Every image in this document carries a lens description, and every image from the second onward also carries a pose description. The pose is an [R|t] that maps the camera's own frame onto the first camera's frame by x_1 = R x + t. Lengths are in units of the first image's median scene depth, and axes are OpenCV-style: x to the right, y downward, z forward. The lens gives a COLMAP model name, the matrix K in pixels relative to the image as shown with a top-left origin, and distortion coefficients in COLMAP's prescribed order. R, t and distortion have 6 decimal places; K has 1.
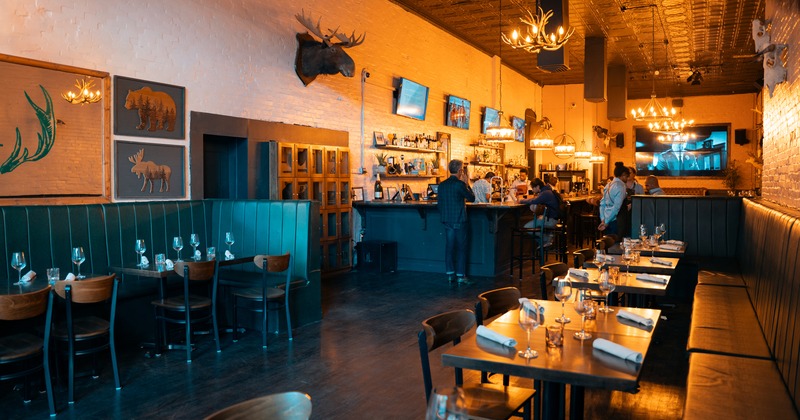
lens RADIAL K [[550.5, 0, 400.0], [0, 550.5, 210.0], [0, 0, 1]] dist [-0.118832, 0.002106]
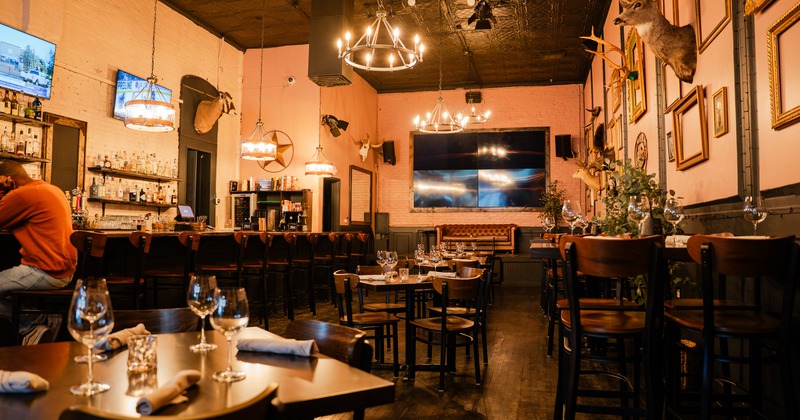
lens RADIAL K [[550.5, 0, 400.0], [0, 550.5, 210.0], [0, 0, 1]] dist [-0.118832, 0.002106]
pose [[0.961232, 0.013980, 0.275386, 0.277212], [0.008576, 0.996715, -0.080533, -0.006297], [-0.275608, 0.079773, 0.957954, 0.422128]]
